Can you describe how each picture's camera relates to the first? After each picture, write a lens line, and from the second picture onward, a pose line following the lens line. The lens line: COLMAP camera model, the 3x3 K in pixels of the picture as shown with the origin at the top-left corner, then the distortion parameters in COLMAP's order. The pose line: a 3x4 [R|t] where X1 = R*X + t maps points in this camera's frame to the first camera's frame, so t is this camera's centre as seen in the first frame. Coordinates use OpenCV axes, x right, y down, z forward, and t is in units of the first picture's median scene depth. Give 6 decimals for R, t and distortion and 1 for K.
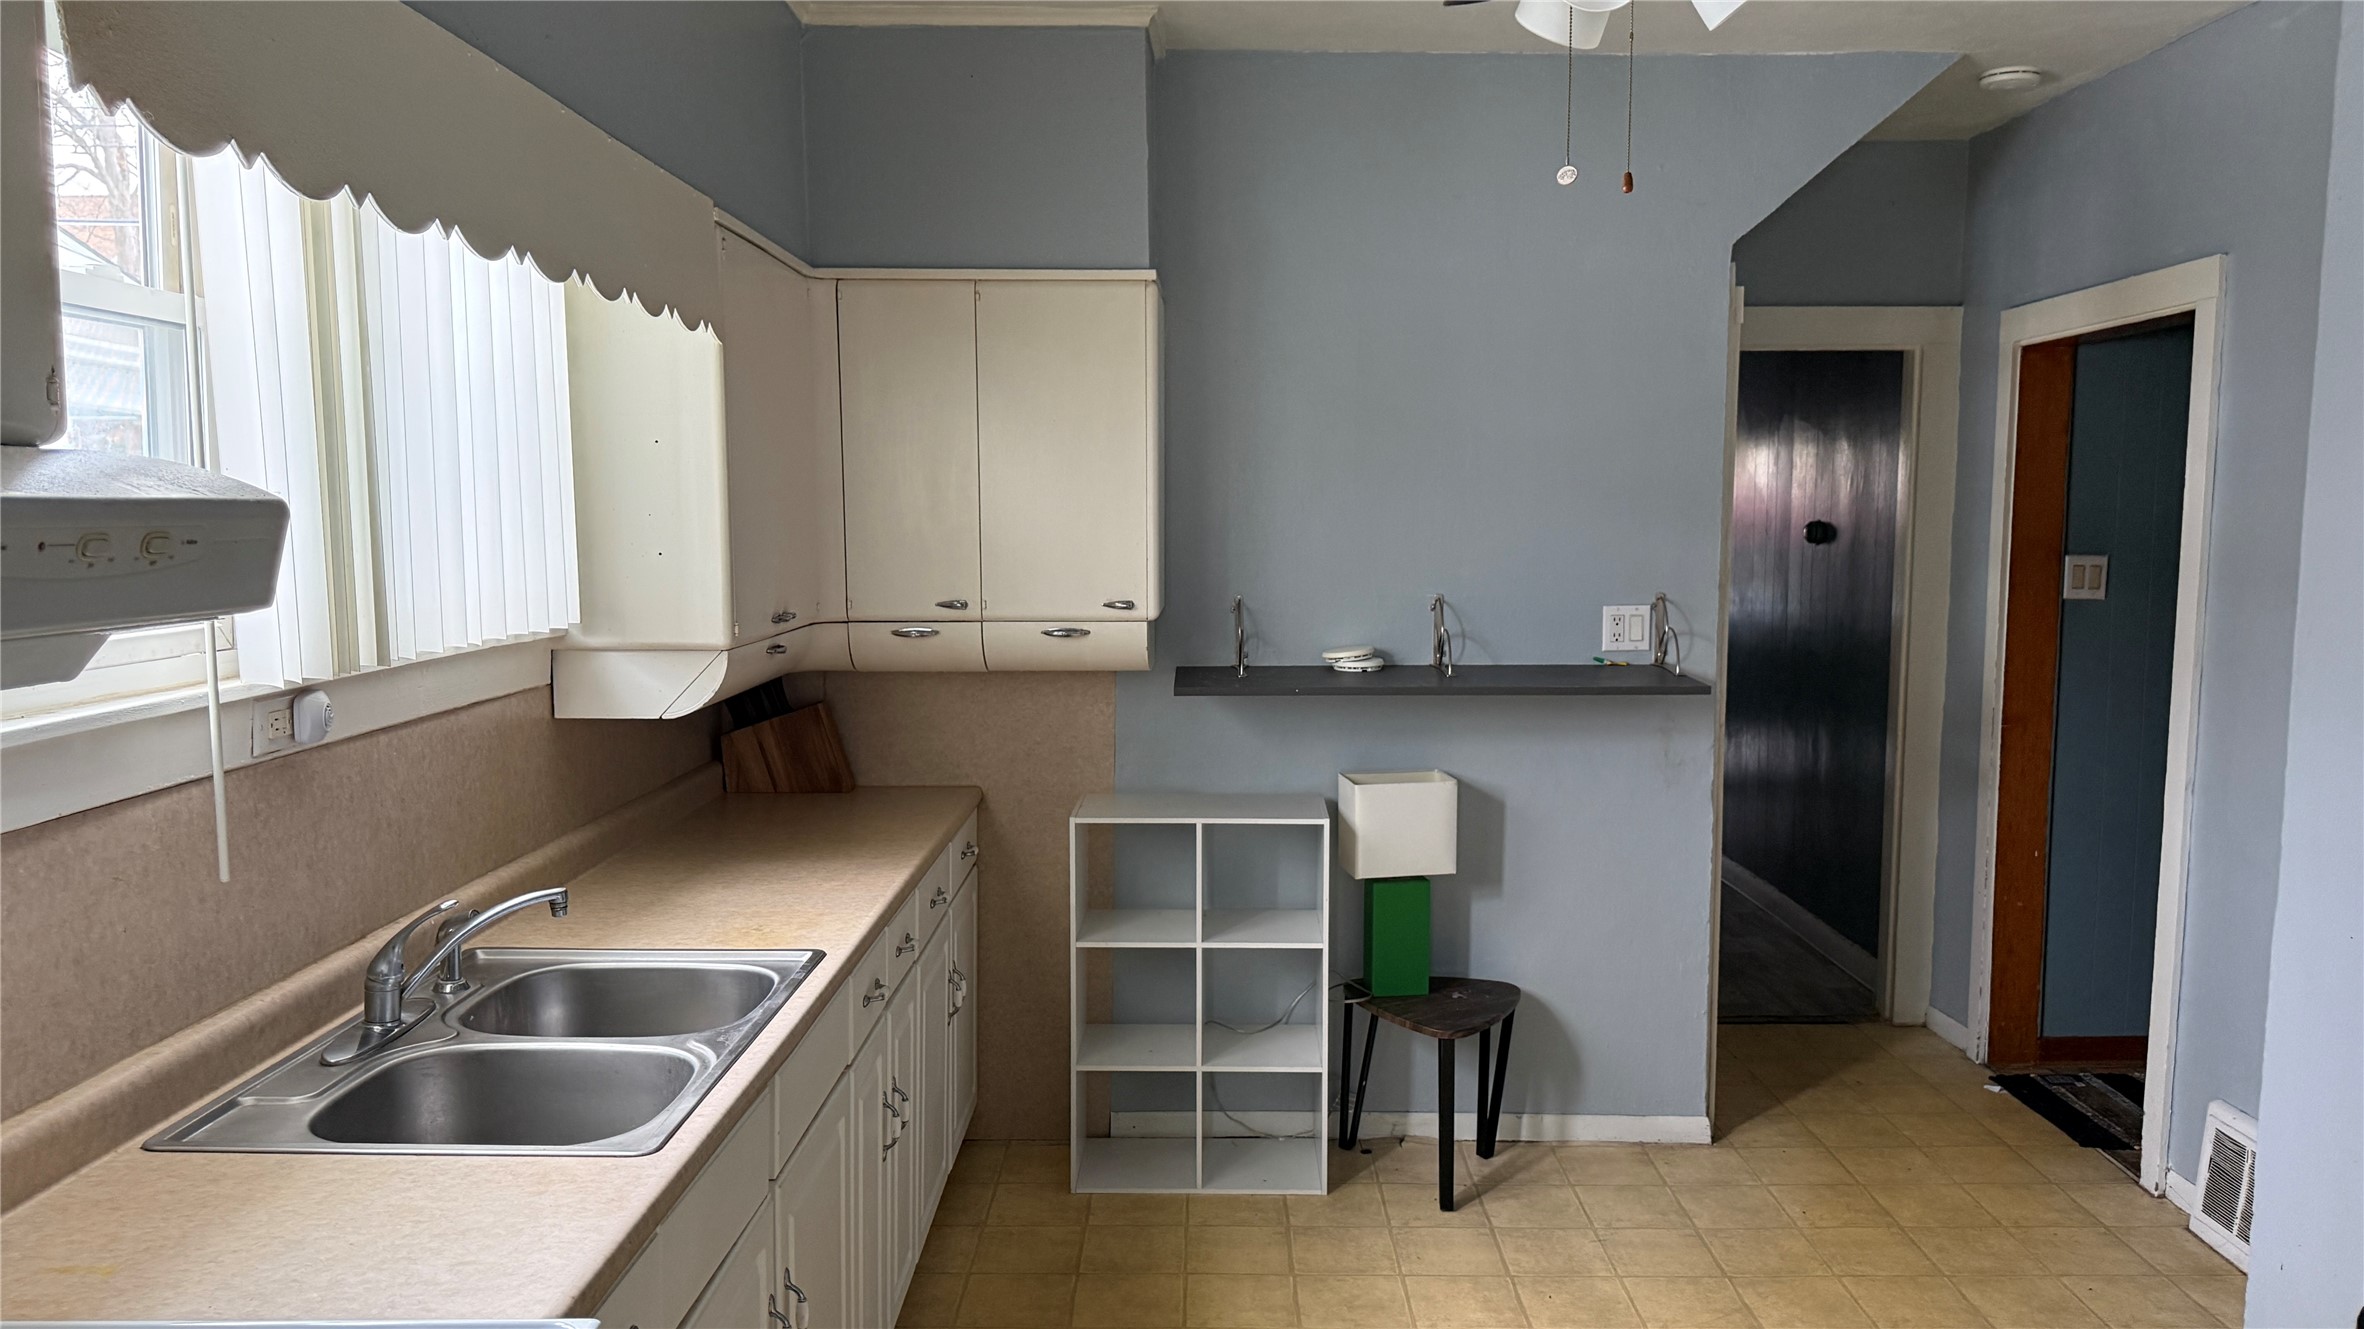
lens RADIAL K [[1668.4, 0, 1199.2], [0, 1668.4, 669.7], [0, 0, 1]] dist [0.088300, -0.129270]
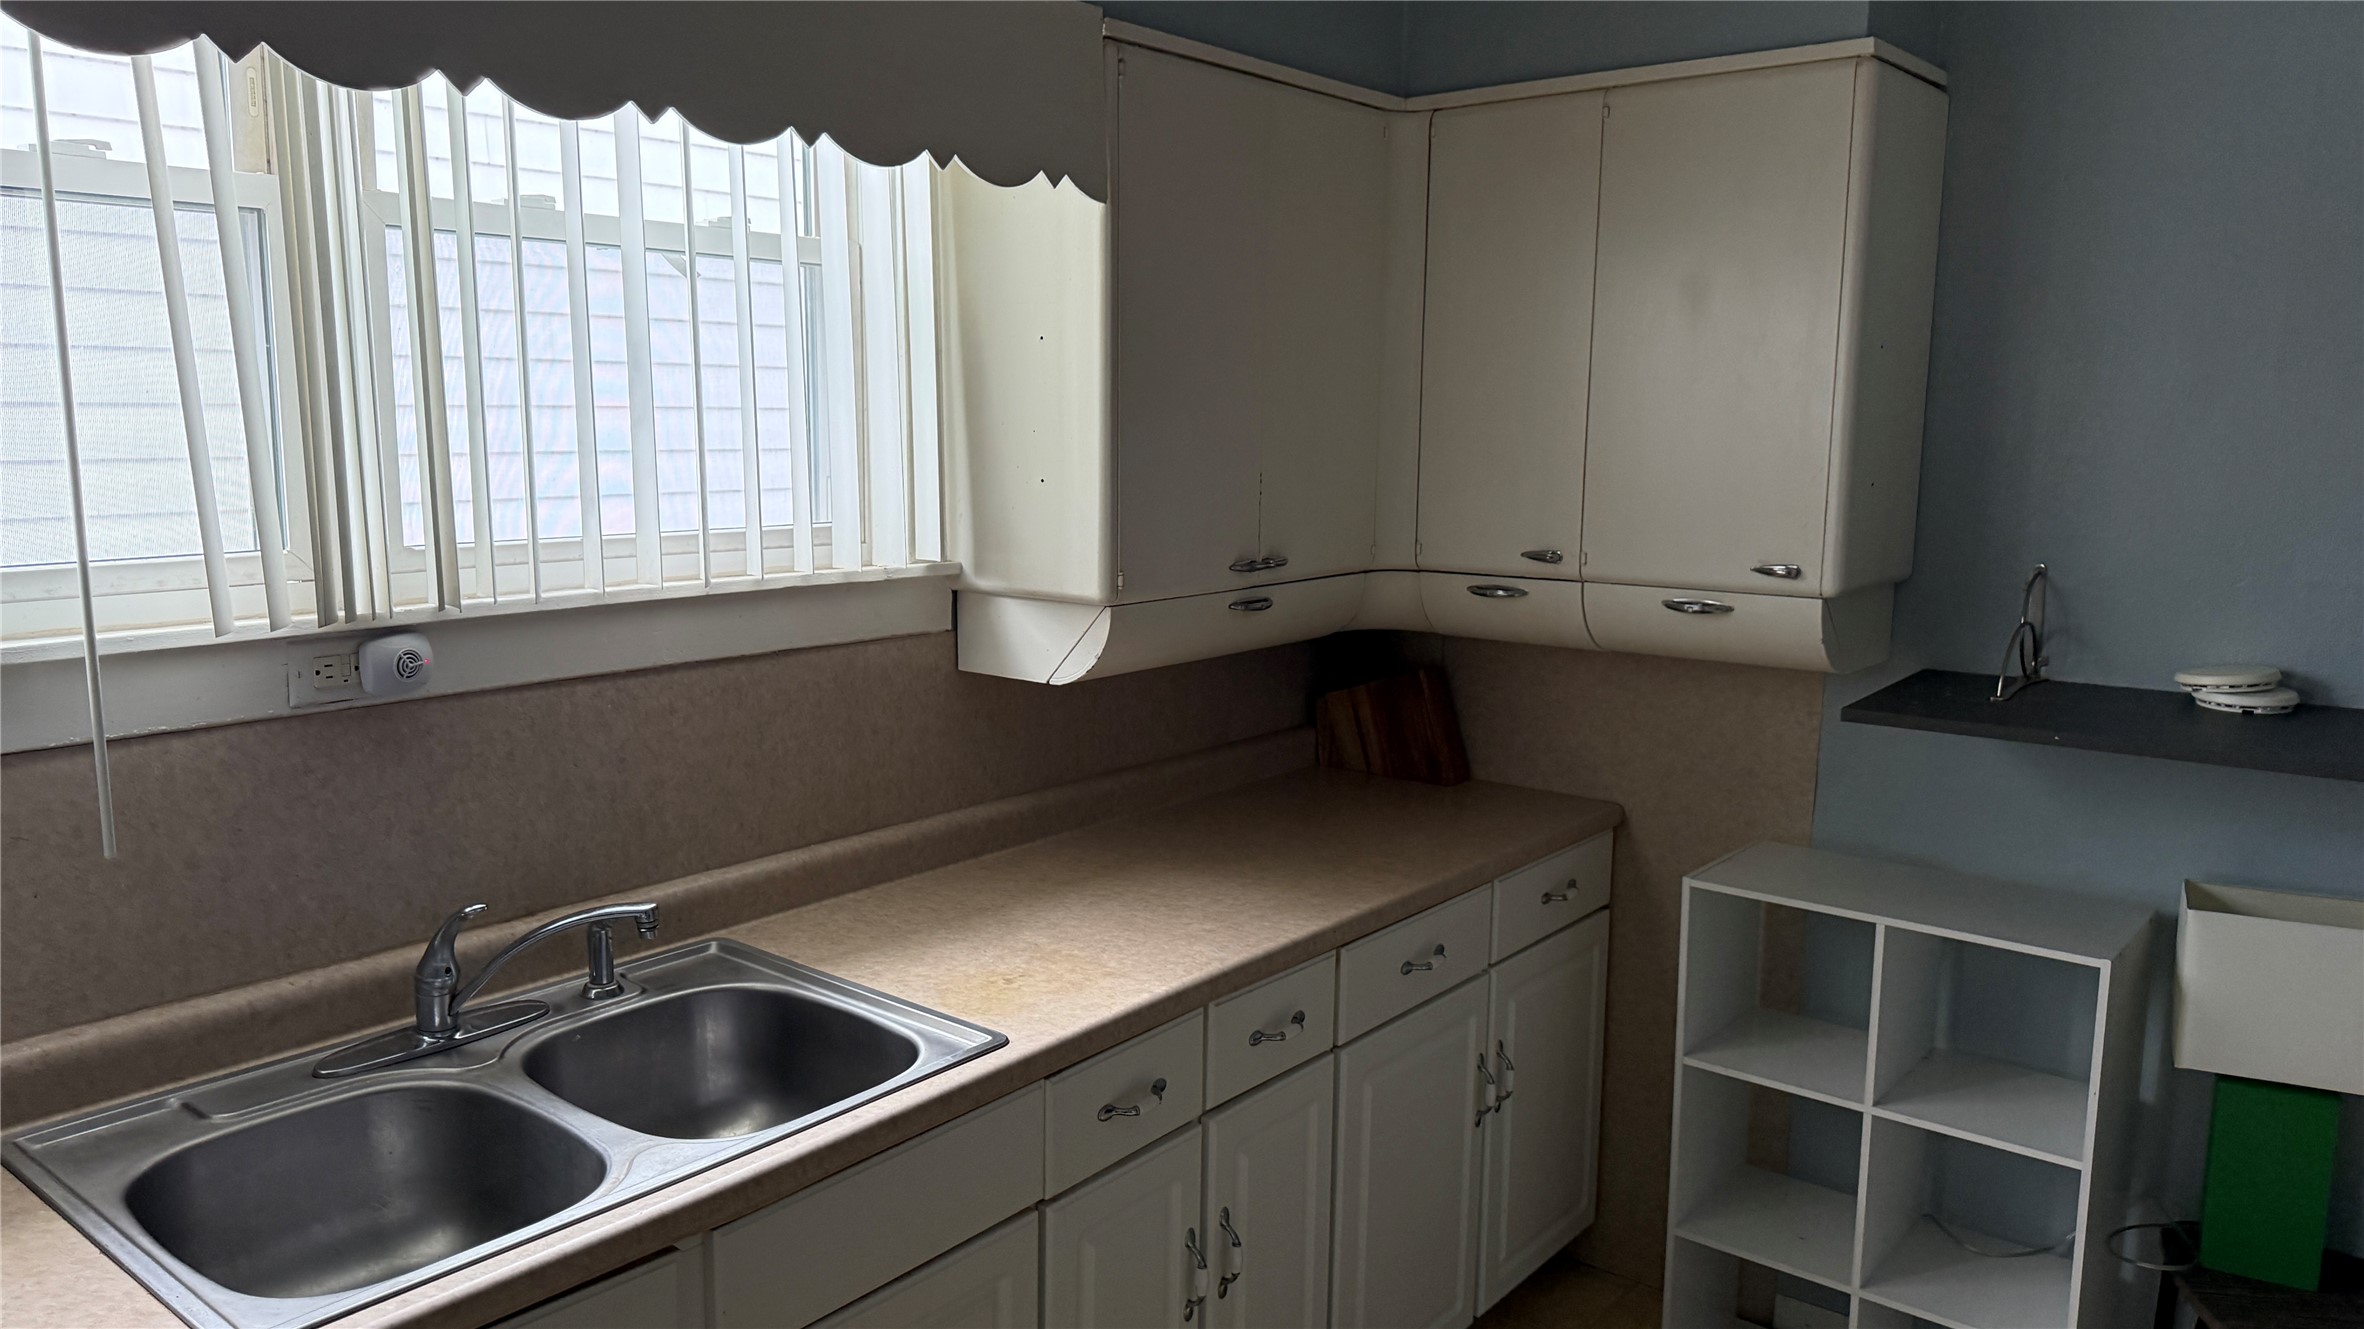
lens RADIAL K [[1675.7, 0, 1170.6], [0, 1675.7, 669.2], [0, 0, 1]] dist [0.094841, -0.125381]
pose [[0.772640, 0.102715, -0.626480, 0.187723], [-0.066701, 0.994497, 0.080791, -0.038309], [0.631330, -0.020636, 0.775239, 0.335966]]
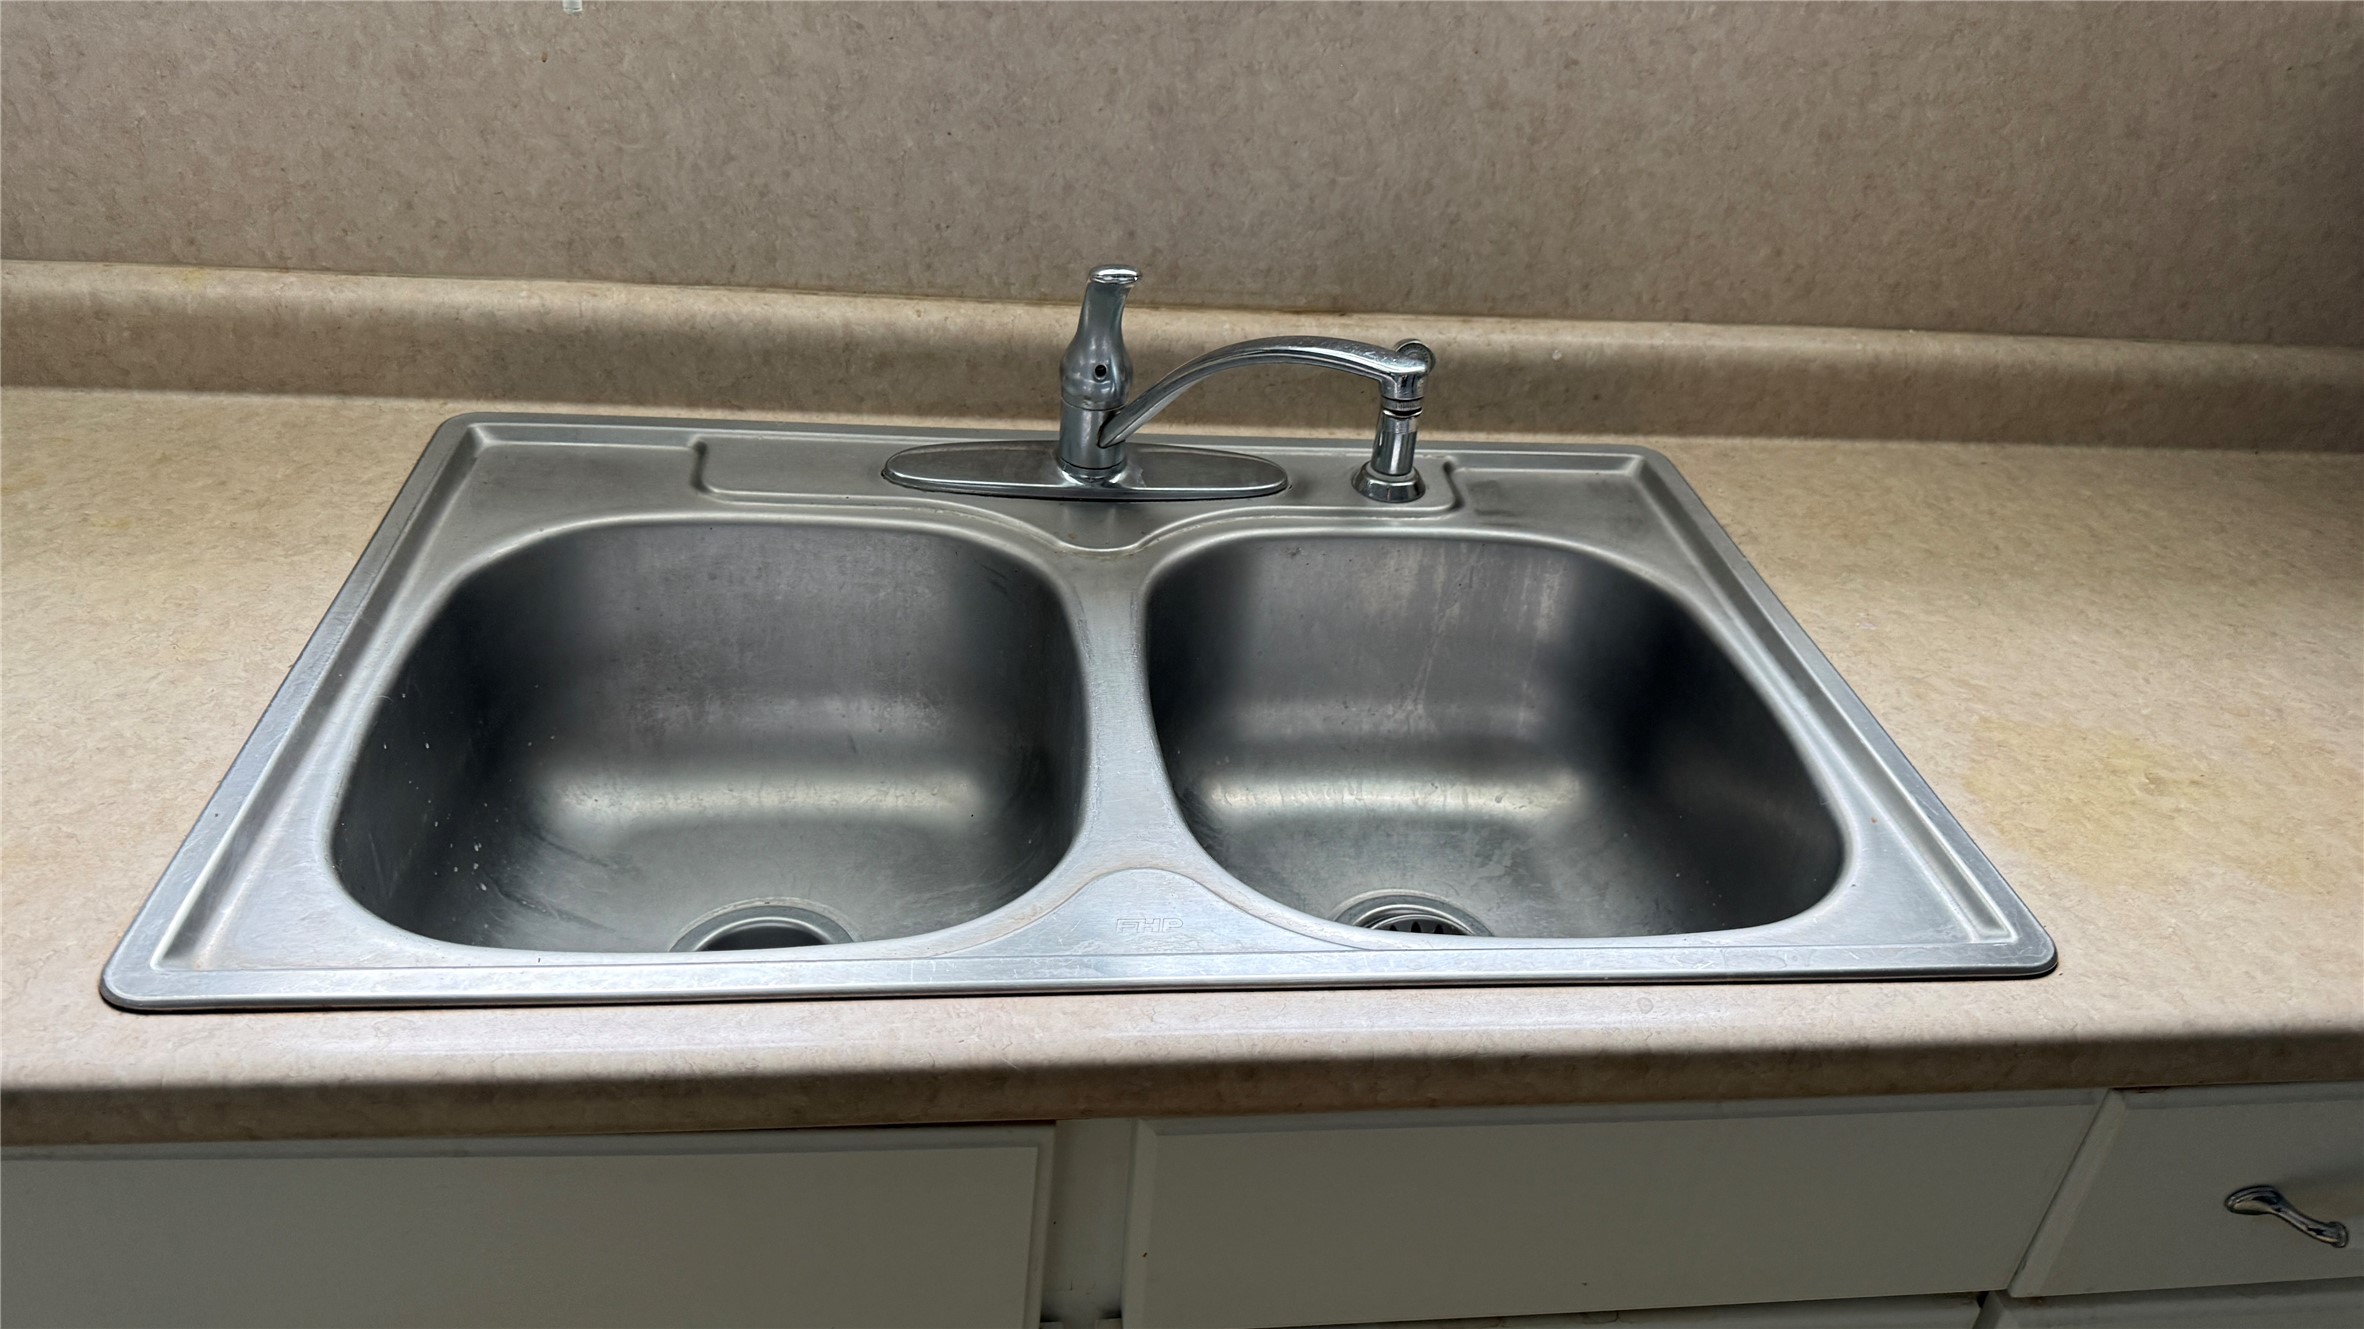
lens RADIAL K [[1717.7, 0, 1185.9], [0, 1717.7, 693.4], [0, 0, 1]] dist [0.055044, -0.072946]
pose [[0.118586, 0.535897, -0.835914, -0.009656], [-0.173884, 0.840053, 0.513883, 0.000011], [0.977600, 0.084412, 0.192802, 0.548678]]
